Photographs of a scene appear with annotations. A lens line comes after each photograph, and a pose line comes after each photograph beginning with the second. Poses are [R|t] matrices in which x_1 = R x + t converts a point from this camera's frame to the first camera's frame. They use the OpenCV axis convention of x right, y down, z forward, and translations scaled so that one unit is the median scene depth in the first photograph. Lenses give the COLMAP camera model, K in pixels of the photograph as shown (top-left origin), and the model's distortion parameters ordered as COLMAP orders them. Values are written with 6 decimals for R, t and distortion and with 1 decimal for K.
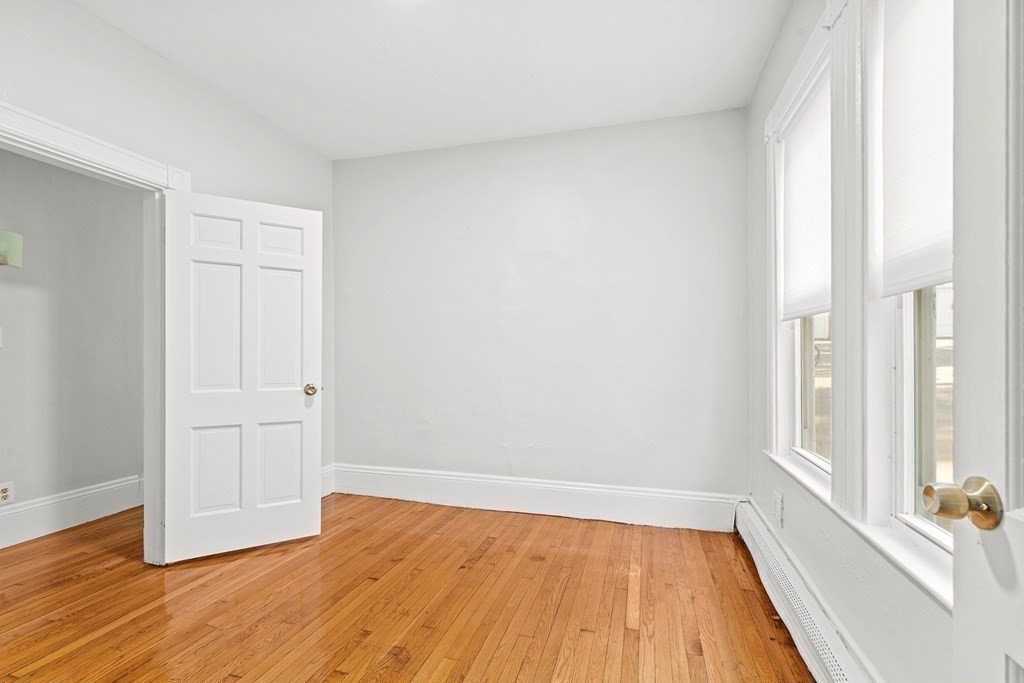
lens RADIAL K [[452.0, 0, 516.6], [0, 452.0, 351.2], [0, 0, 1]] dist [0.000291, 0.000094]
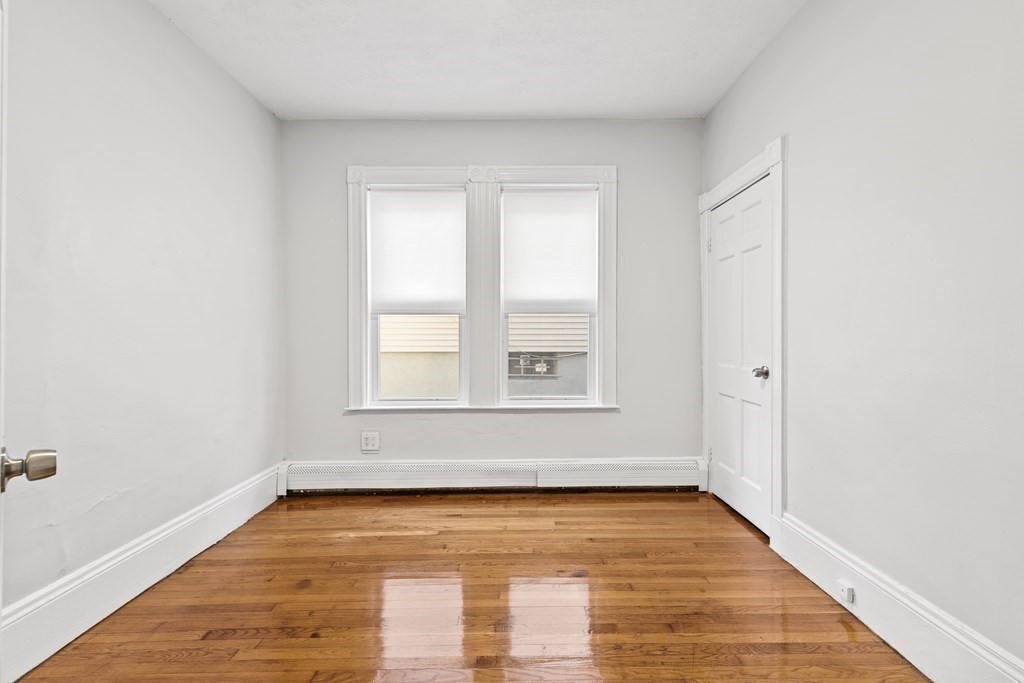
lens RADIAL K [[447.4, 0, 515.2], [0, 447.4, 327.6], [0, 0, 1]] dist [0.003001, 0.000466]
pose [[-0.270945, 0.021887, 0.962346, -0.862451], [-0.001704, 0.999729, -0.023217, 0.007315], [-0.962593, -0.007930, -0.270834, 0.857131]]
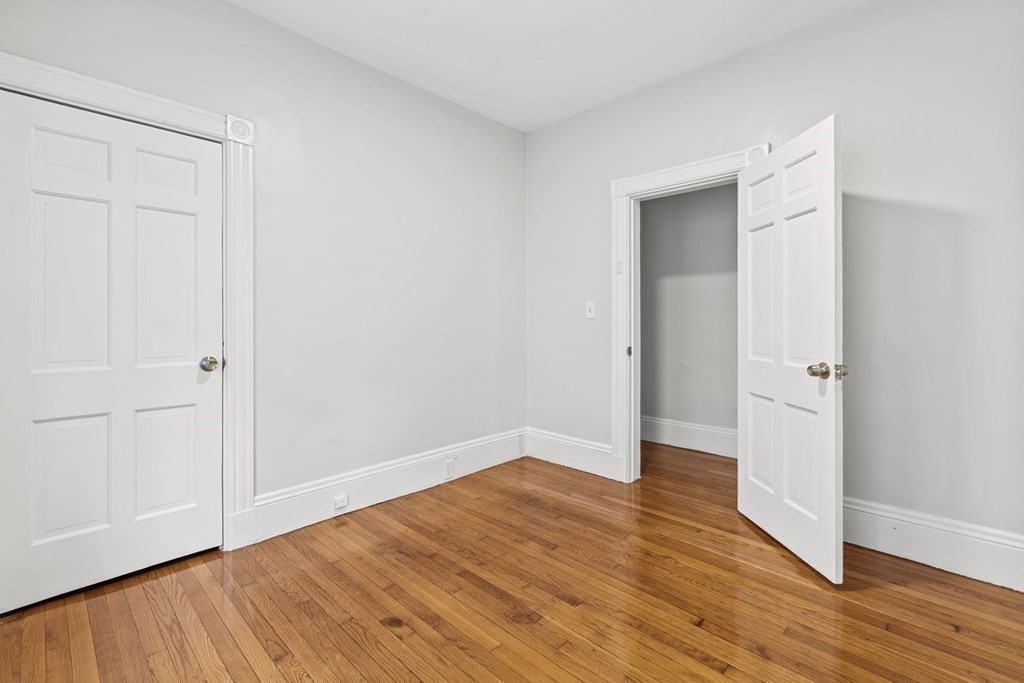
lens RADIAL K [[447.4, 0, 515.2], [0, 447.4, 327.6], [0, 0, 1]] dist [0.003001, 0.000466]
pose [[-0.463976, 0.002710, -0.885844, 0.431661], [0.003667, 0.999993, 0.001138, 0.015062], [0.885840, -0.002720, -0.463982, 0.976007]]
